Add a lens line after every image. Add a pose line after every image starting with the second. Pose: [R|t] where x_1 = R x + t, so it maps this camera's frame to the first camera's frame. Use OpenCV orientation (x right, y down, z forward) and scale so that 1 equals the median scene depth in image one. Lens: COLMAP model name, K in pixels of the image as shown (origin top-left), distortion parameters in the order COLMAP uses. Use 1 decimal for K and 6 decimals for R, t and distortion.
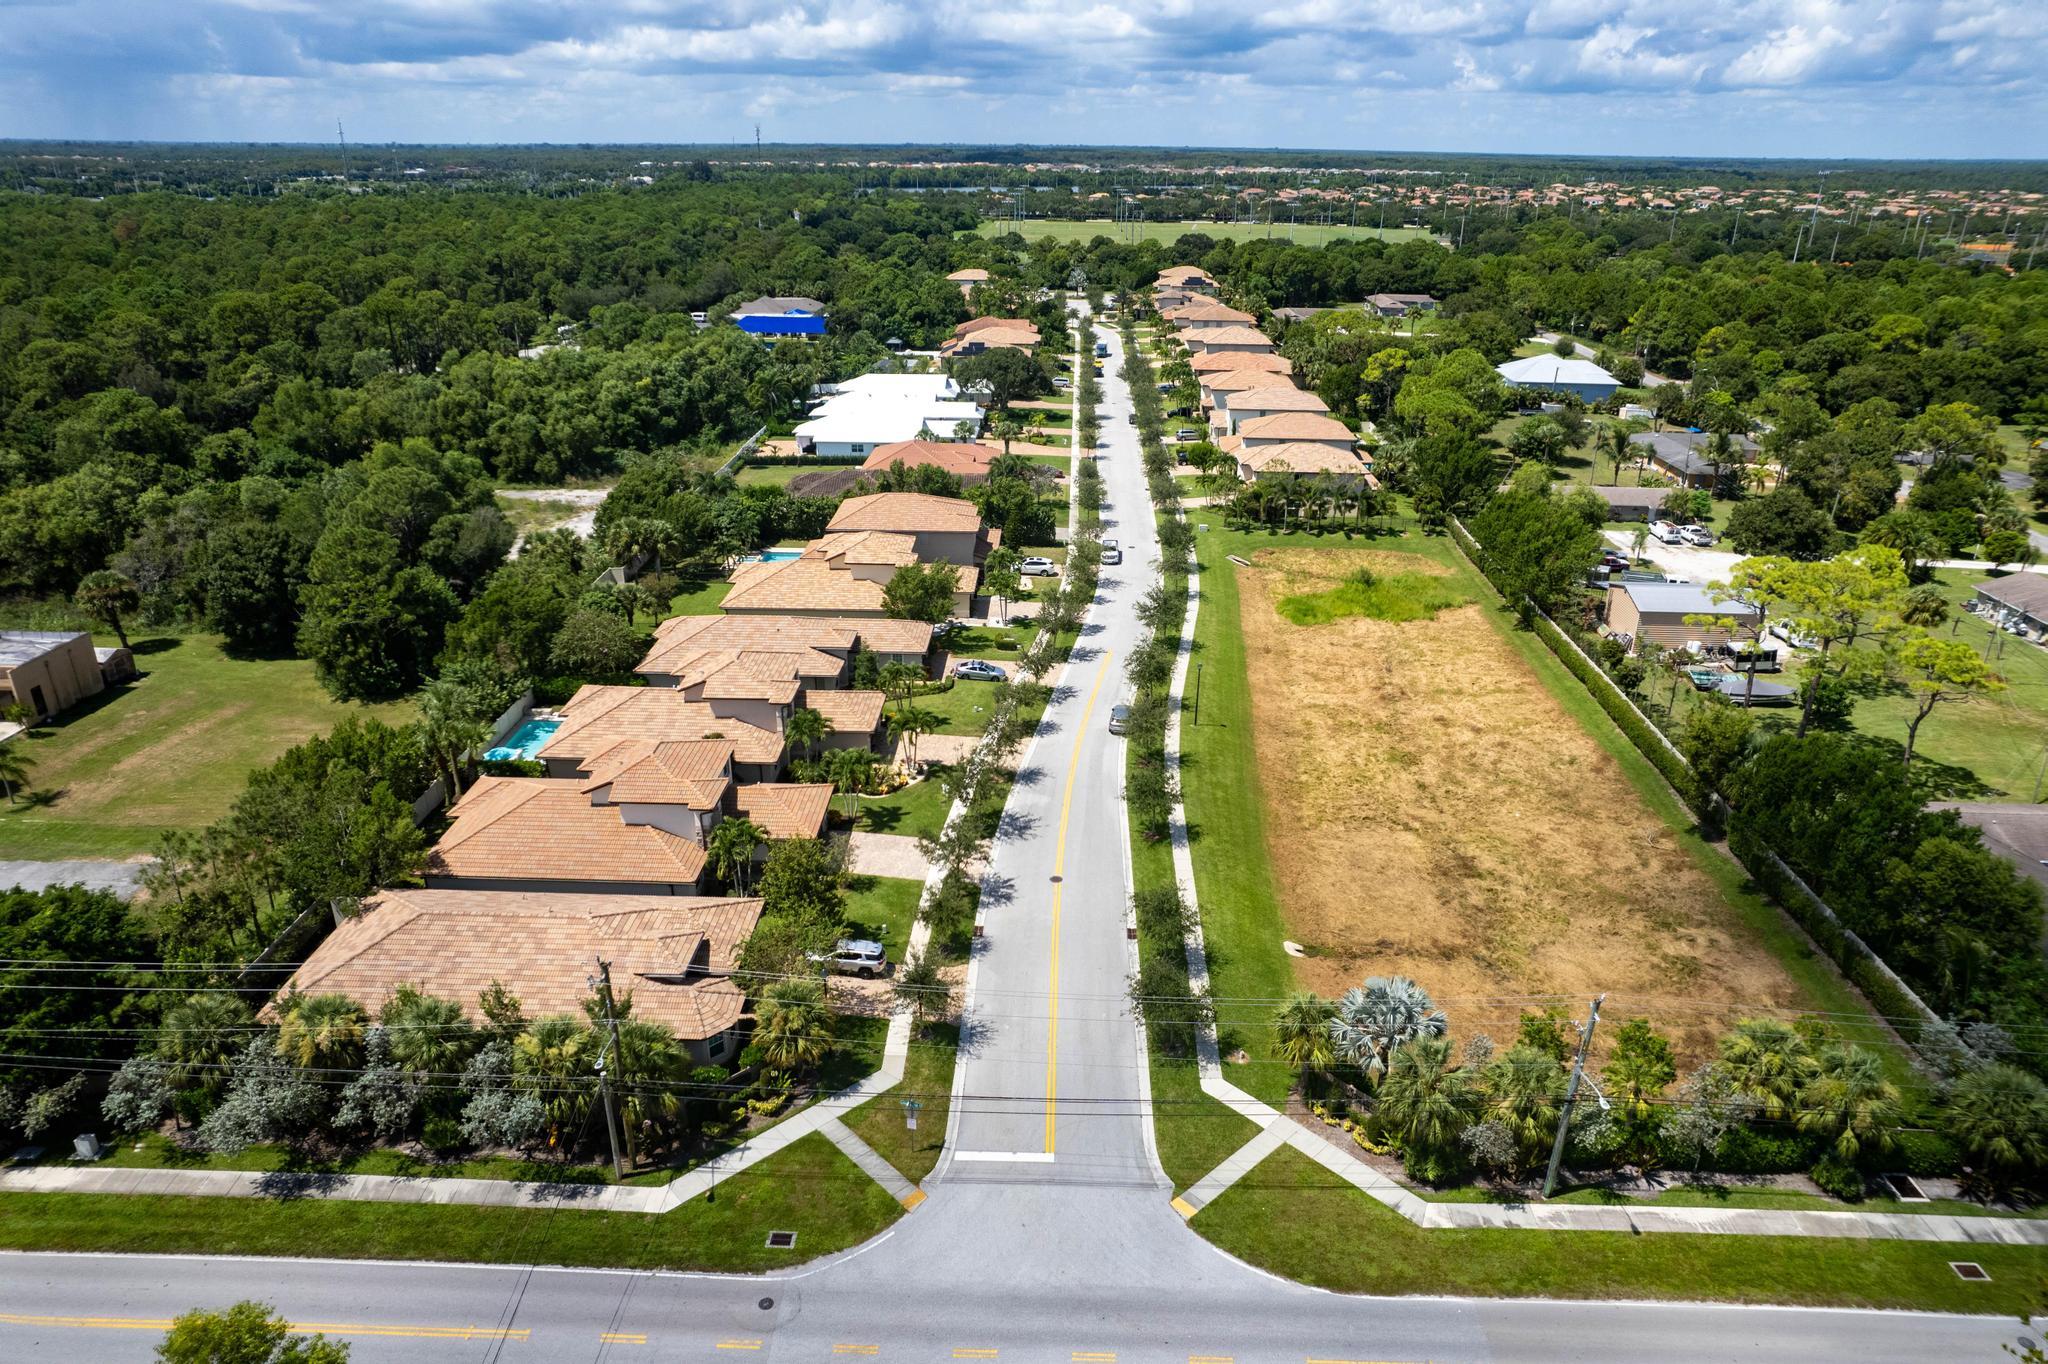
lens RADIAL K [[1302.3, 0, 1026.5], [0, 1302.3, 689.9], [0, 0, 1]] dist [-0.073868, 0.065697]
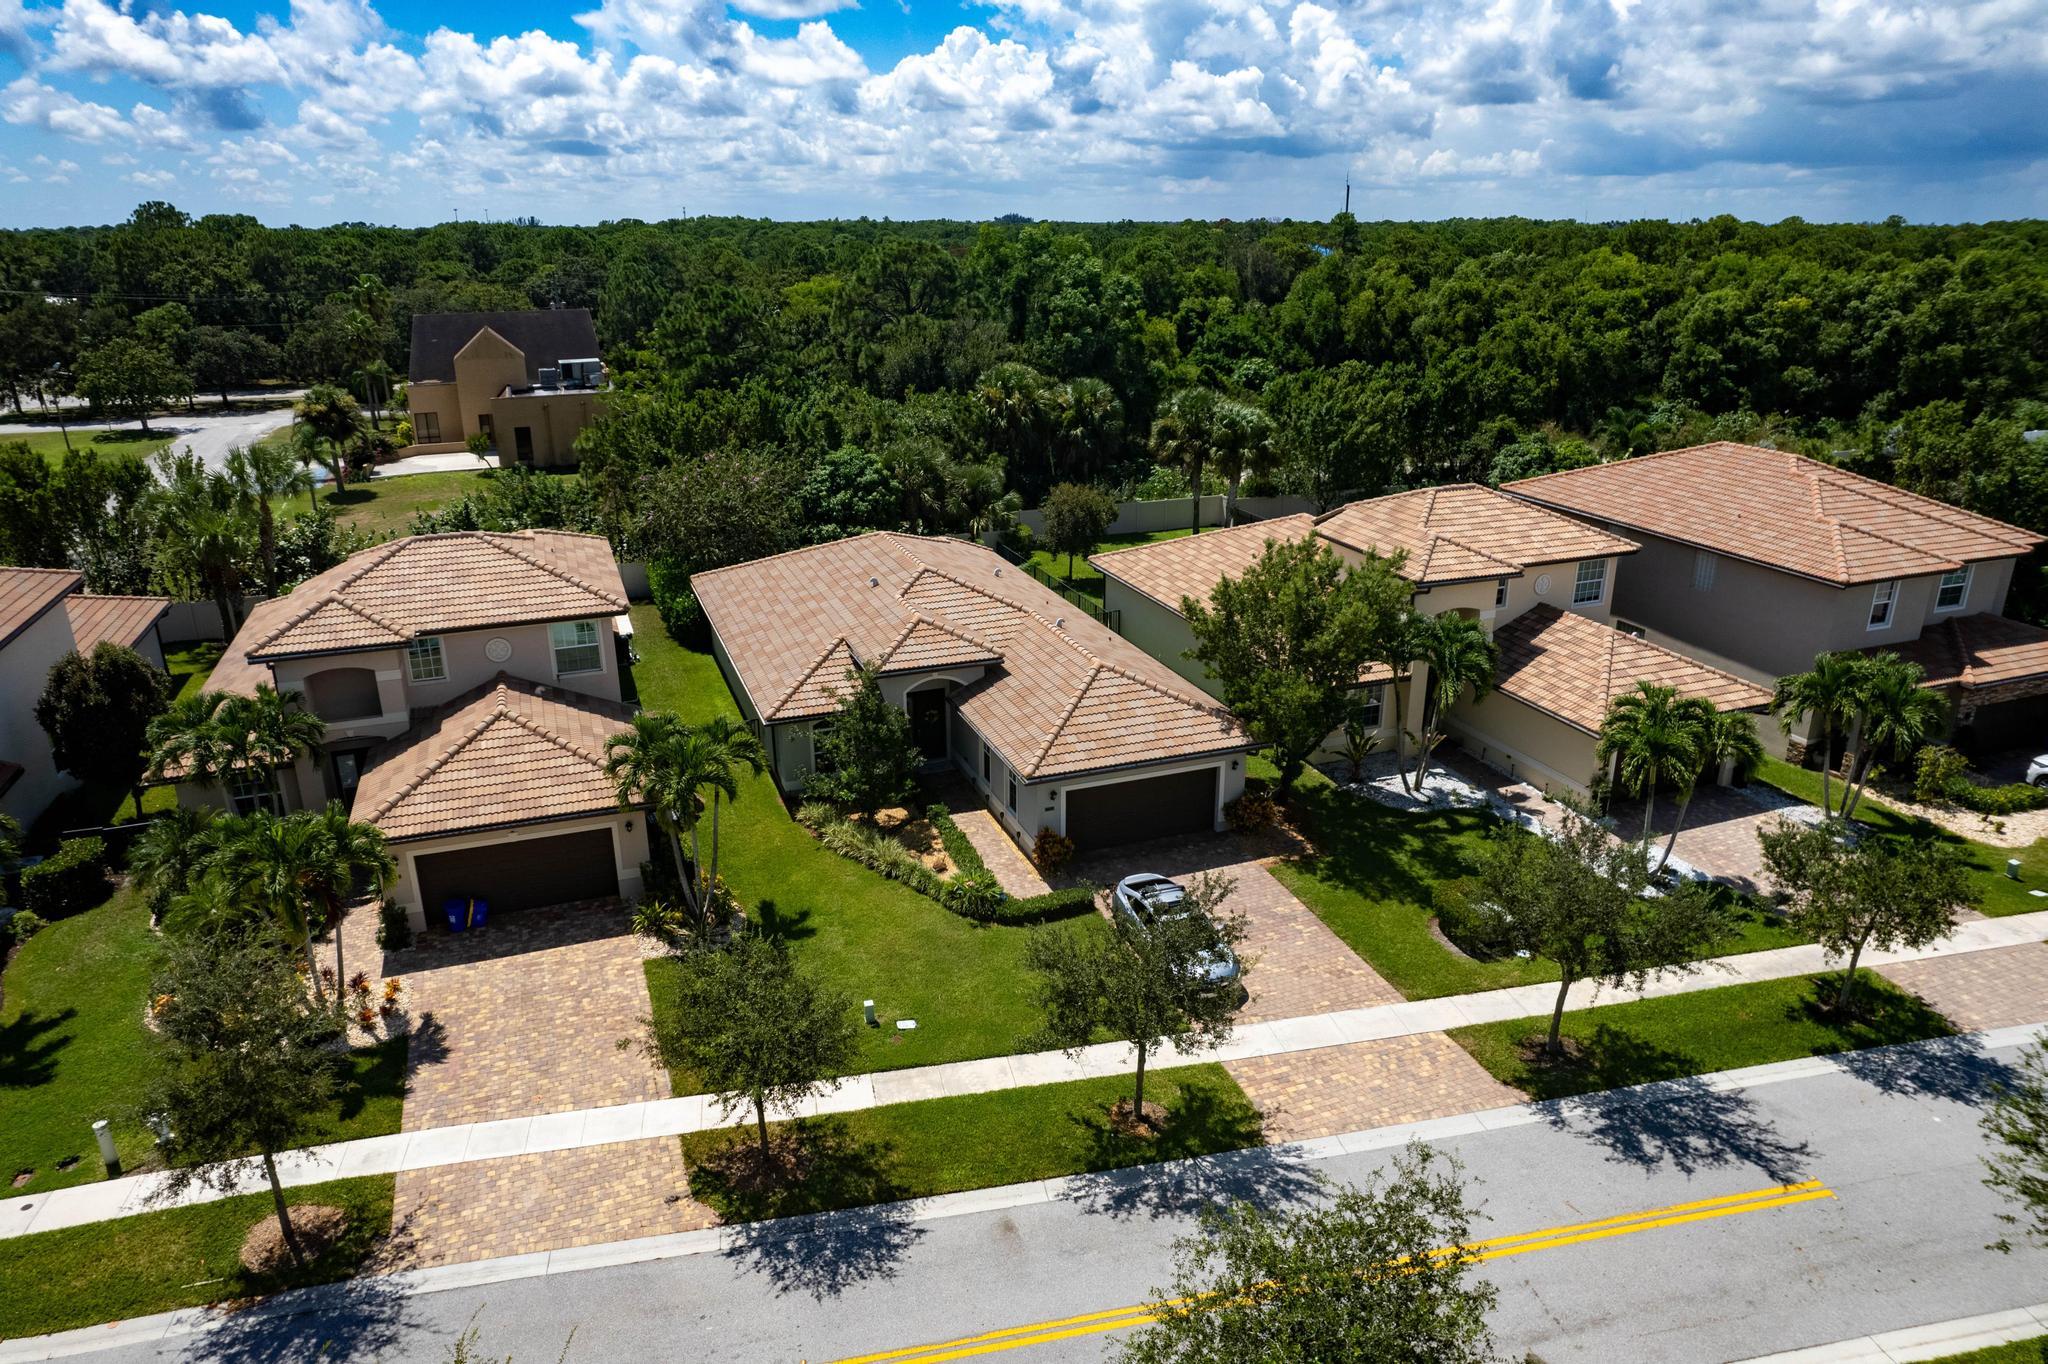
lens RADIAL K [[1302.3, 0, 1026.5], [0, 1302.3, 689.9], [0, 0, 1]] dist [-0.073868, 0.065697]
pose [[0.387627, 0.303497, -0.870422, 0.158929], [-0.357014, 0.919981, 0.161787, -0.087410], [0.849874, 0.248040, 0.464963, 0.784511]]
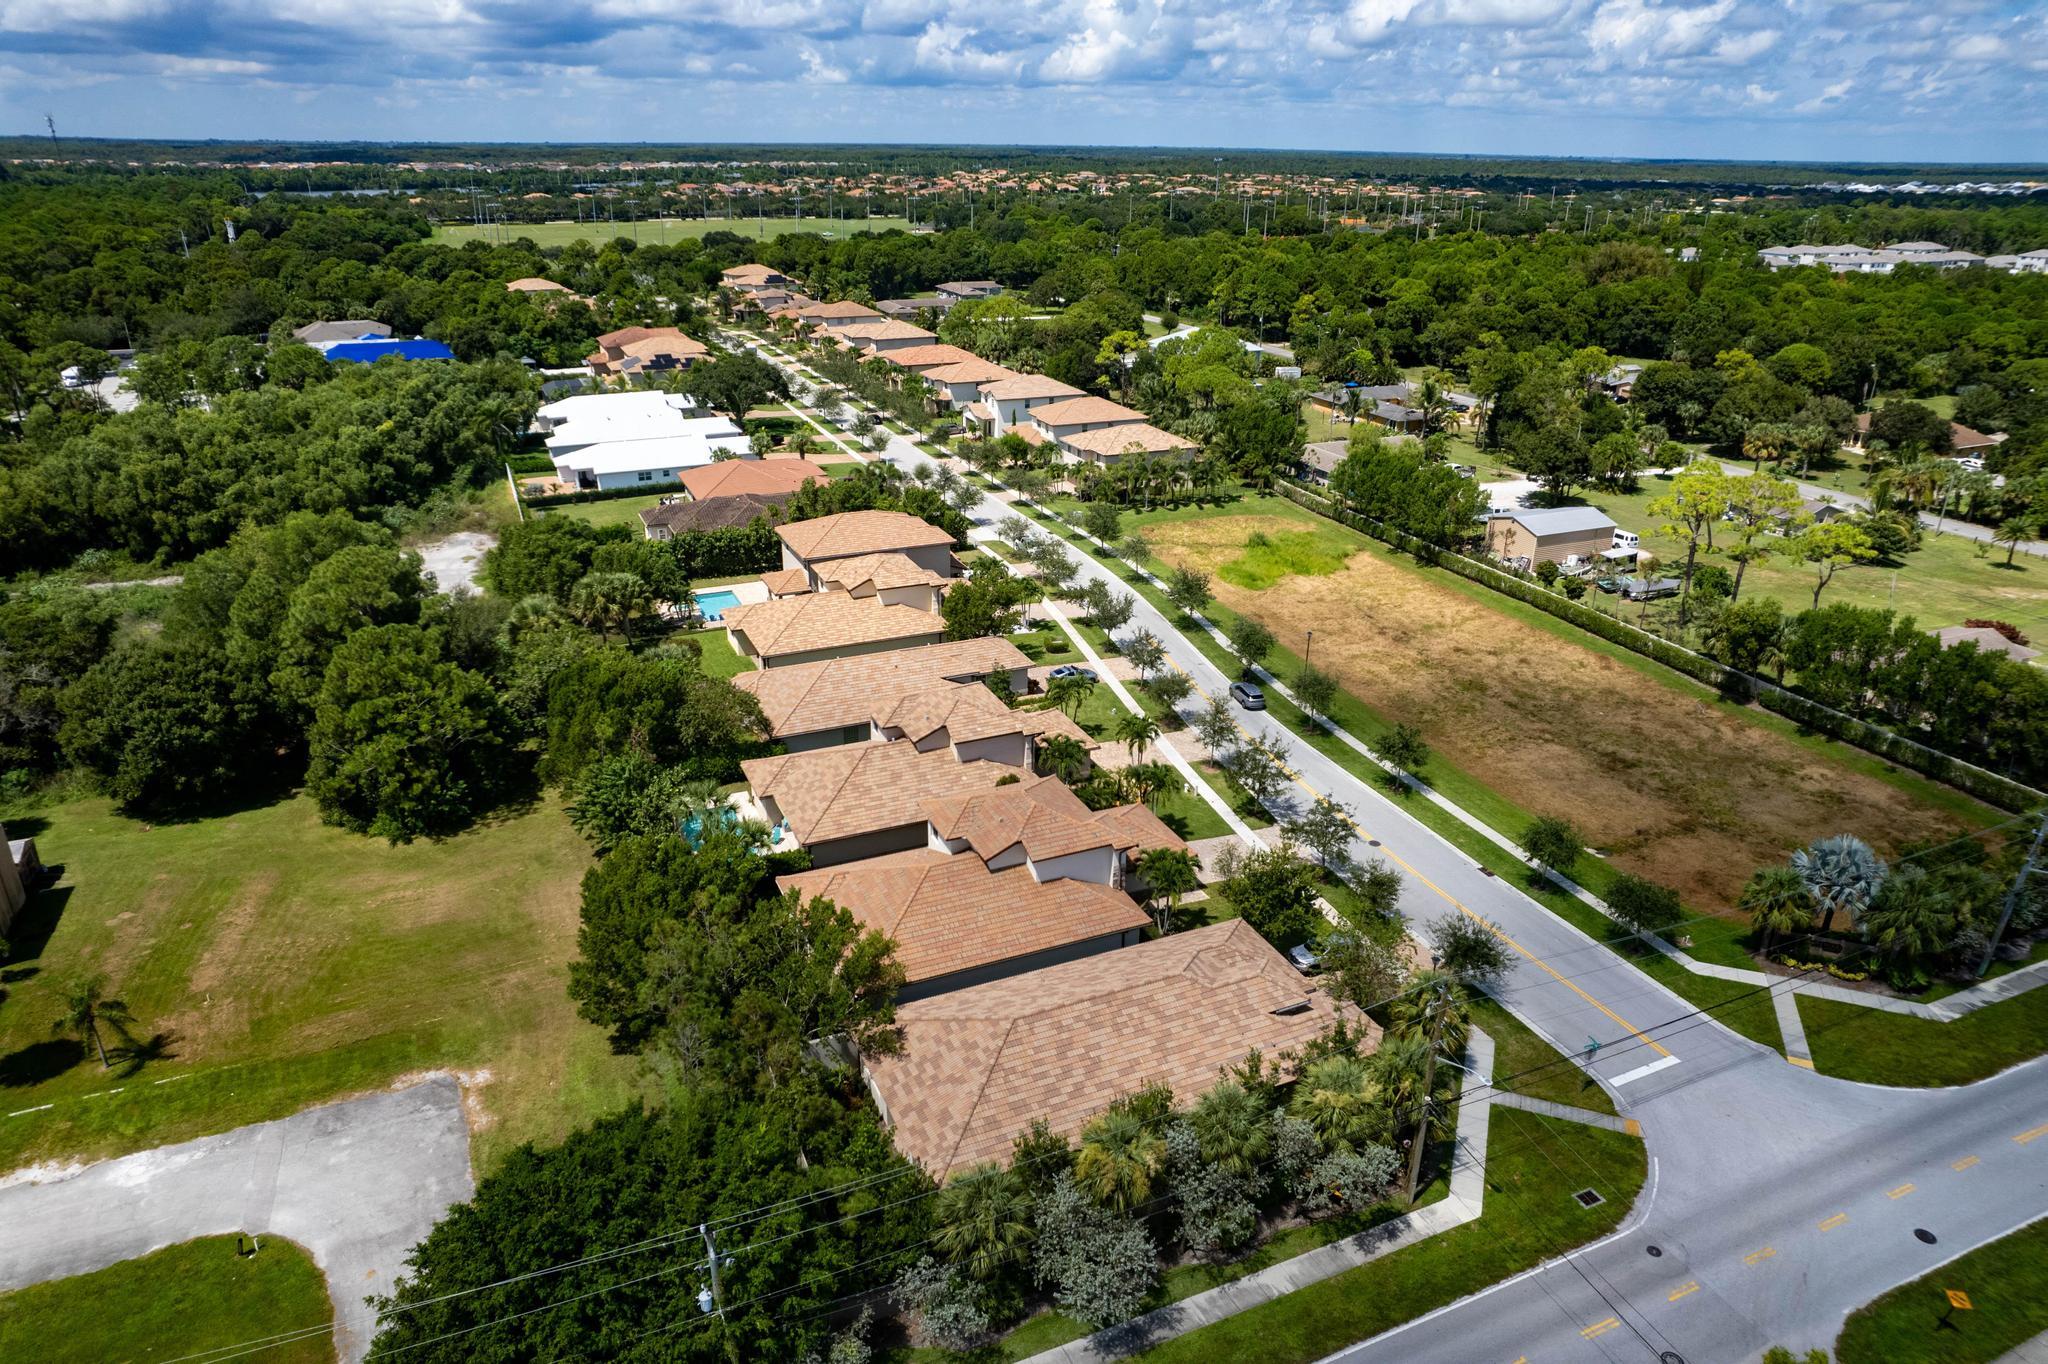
lens RADIAL K [[1302.3, 0, 1026.5], [0, 1302.3, 689.9], [0, 0, 1]] dist [-0.073868, 0.065697]
pose [[0.899577, -0.169593, 0.402491, -0.438146], [0.167554, 0.985028, 0.040563, -0.046778], [-0.403345, 0.030949, 0.914525, 0.098754]]
